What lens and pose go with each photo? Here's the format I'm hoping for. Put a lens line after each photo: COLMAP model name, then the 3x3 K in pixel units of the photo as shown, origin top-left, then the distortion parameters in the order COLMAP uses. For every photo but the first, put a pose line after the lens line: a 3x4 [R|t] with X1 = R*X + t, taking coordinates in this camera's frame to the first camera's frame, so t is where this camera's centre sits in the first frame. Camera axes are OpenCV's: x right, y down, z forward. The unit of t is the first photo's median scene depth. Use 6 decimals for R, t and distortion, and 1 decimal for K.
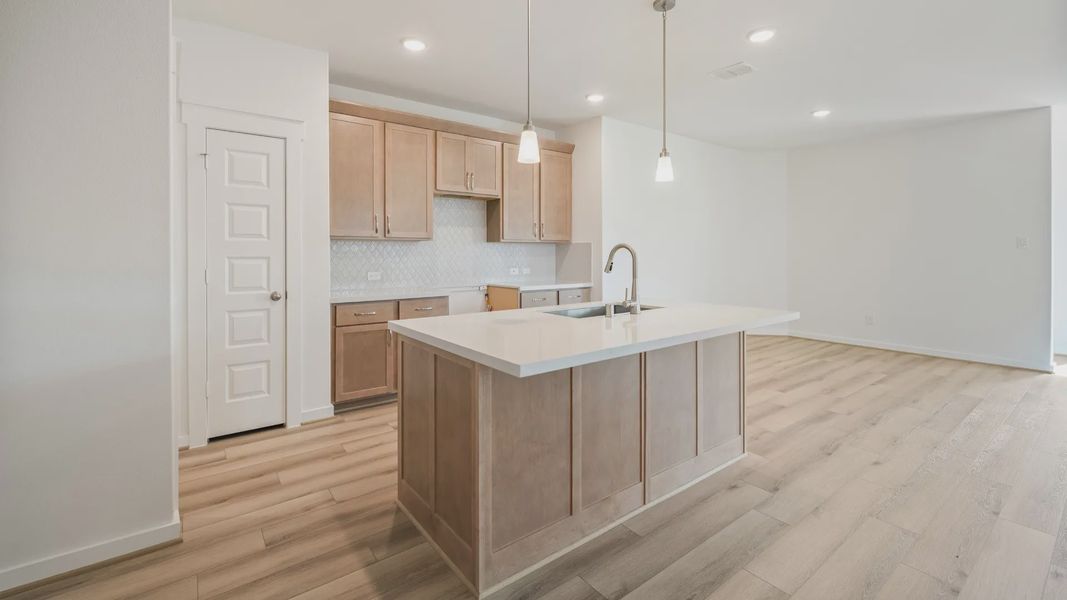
lens RADIAL K [[453.6, 0, 531.7], [0, 453.6, 256.1], [0, 0, 1]] dist [0.001659, 0.000554]
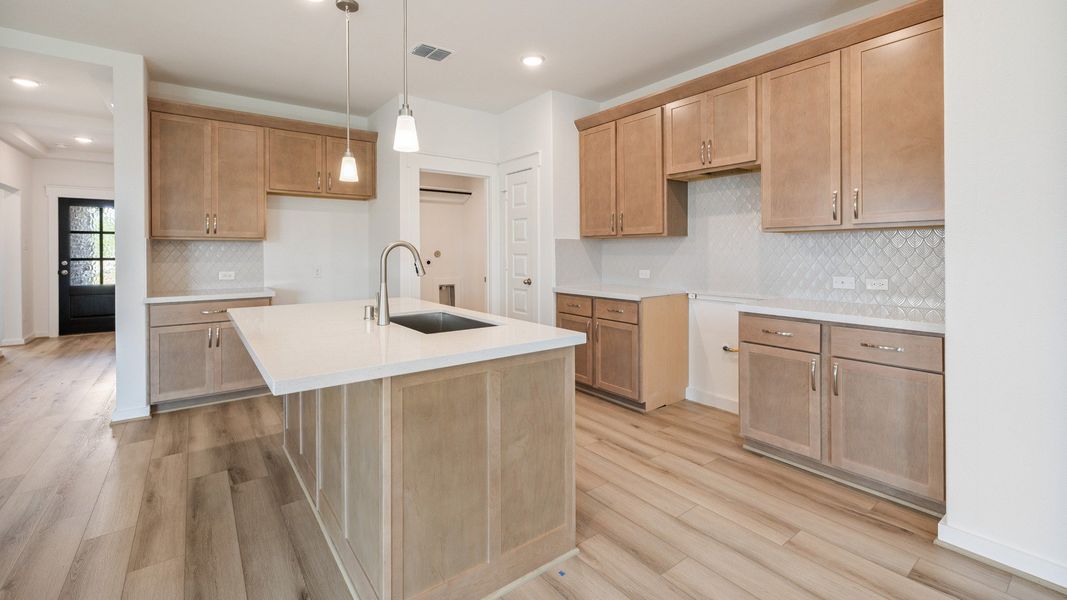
lens RADIAL K [[453.6, 0, 530.8], [0, 453.6, 252.0], [0, 0, 1]] dist [0.001659, 0.000554]
pose [[-0.011611, 0.005561, -0.999917, 1.003651], [0.001232, 0.999984, 0.005547, -0.013914], [0.999932, -0.001167, -0.011618, 1.208297]]
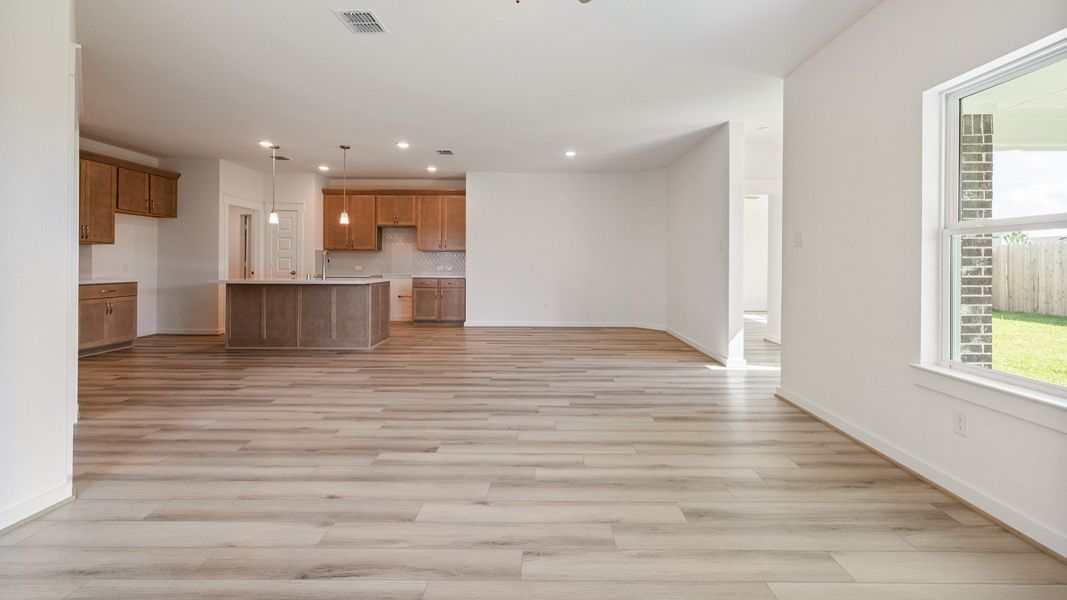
lens RADIAL K [[453.6, 0, 544.8], [0, 453.6, 264.9], [0, 0, 1]] dist [0.001659, 0.000554]
pose [[0.795546, 0.011681, -0.605781, 2.508826], [-0.012399, 0.999919, 0.002999, 0.022686], [0.605767, 0.005125, 0.795626, -0.214398]]
